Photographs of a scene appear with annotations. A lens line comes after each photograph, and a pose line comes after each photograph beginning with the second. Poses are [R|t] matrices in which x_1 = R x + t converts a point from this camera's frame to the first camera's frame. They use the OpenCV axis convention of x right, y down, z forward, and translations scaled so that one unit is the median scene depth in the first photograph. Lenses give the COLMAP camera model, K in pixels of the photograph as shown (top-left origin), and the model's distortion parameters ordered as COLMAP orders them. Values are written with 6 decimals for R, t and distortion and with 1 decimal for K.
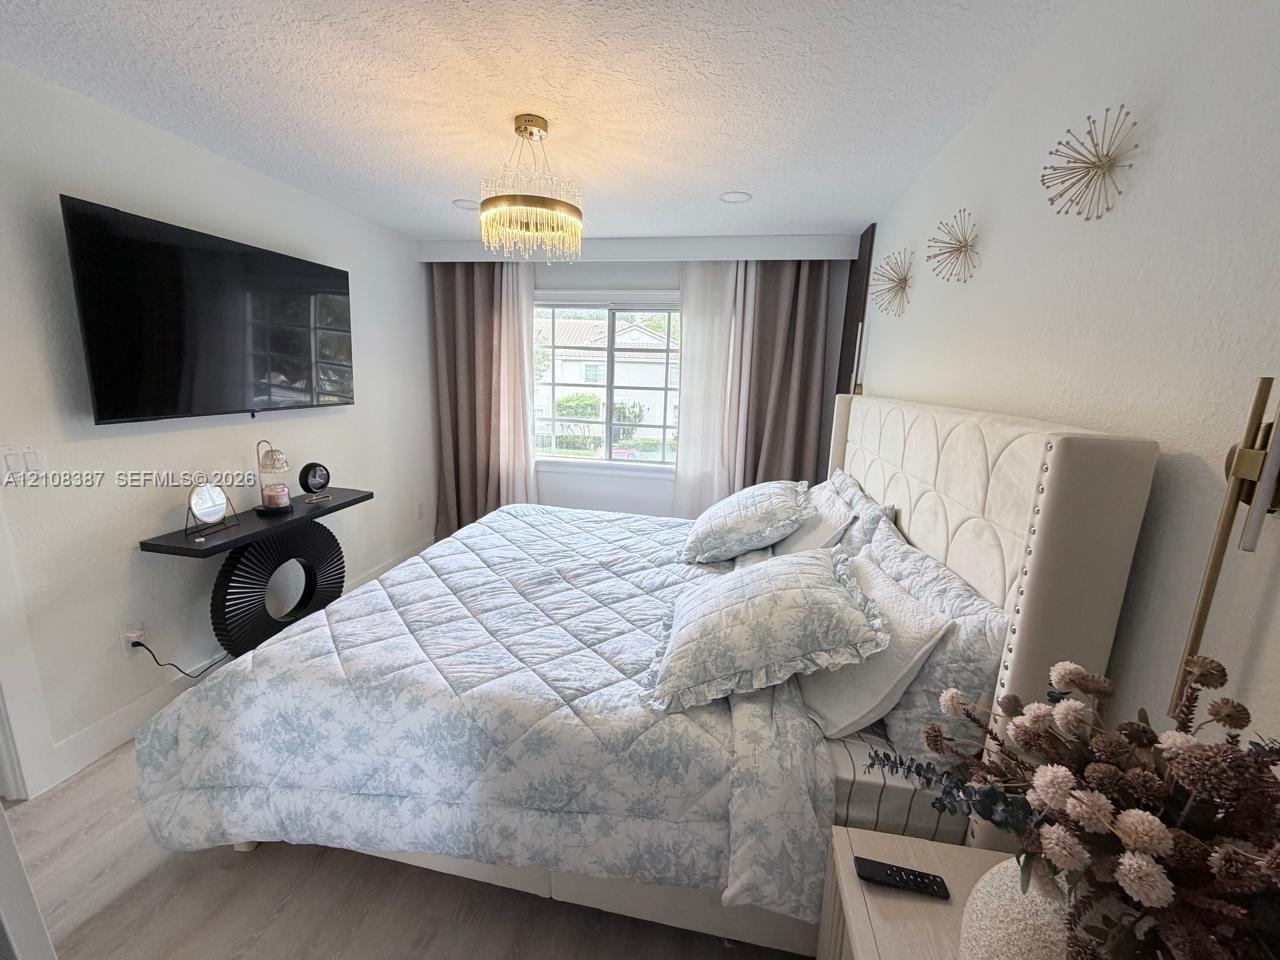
lens RADIAL K [[508.9, 0, 637.4], [0, 508.9, 484.0], [0, 0, 1]] dist [0.000825, 0.000667]
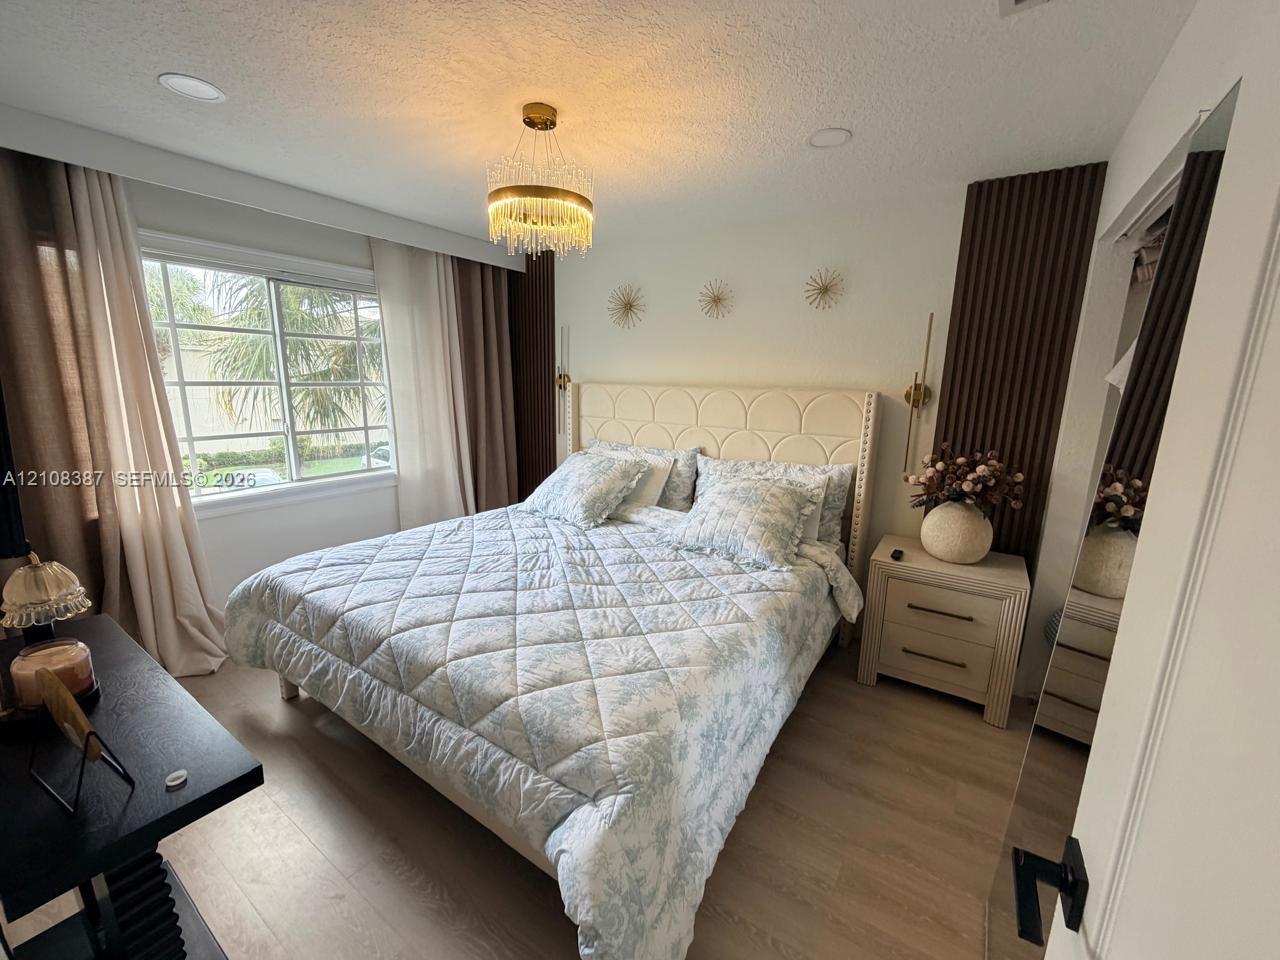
lens RADIAL K [[508.9, 0, 636.3], [0, 508.9, 482.1], [0, 0, 1]] dist [0.000825, 0.000667]
pose [[0.401061, -0.212931, 0.890960, -0.743049], [0.188175, 0.971018, 0.147358, -0.087514], [-0.896516, 0.108557, 0.429506, 0.317130]]
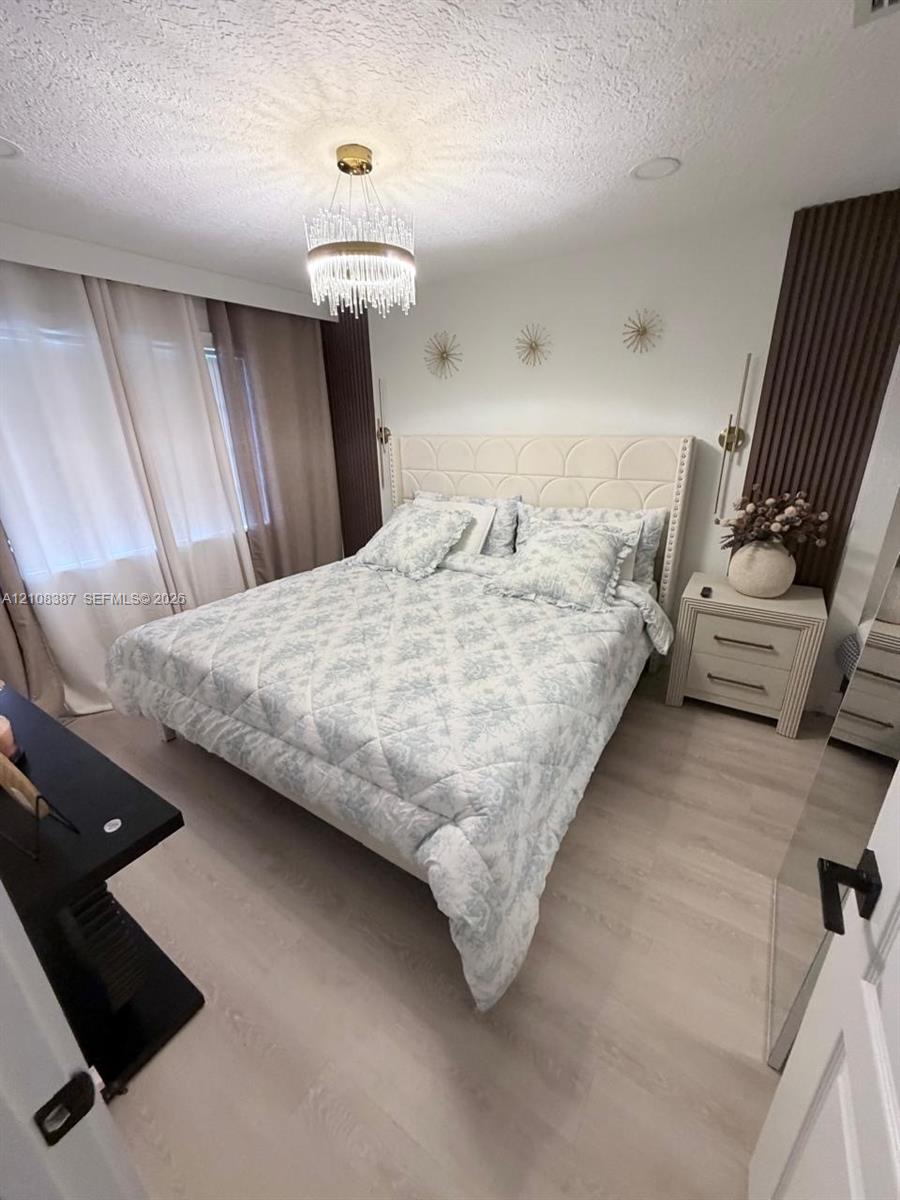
lens RADIAL K [[477.1, 0, 451.6], [0, 477.1, 595.6], [0, 0, 1]] dist [0.000825, 0.000667]
pose [[0.386394, -0.366384, 0.846441, -0.753323], [0.229101, 0.927081, 0.296706, -0.119261], [-0.893427, 0.079275, 0.442157, 0.334360]]
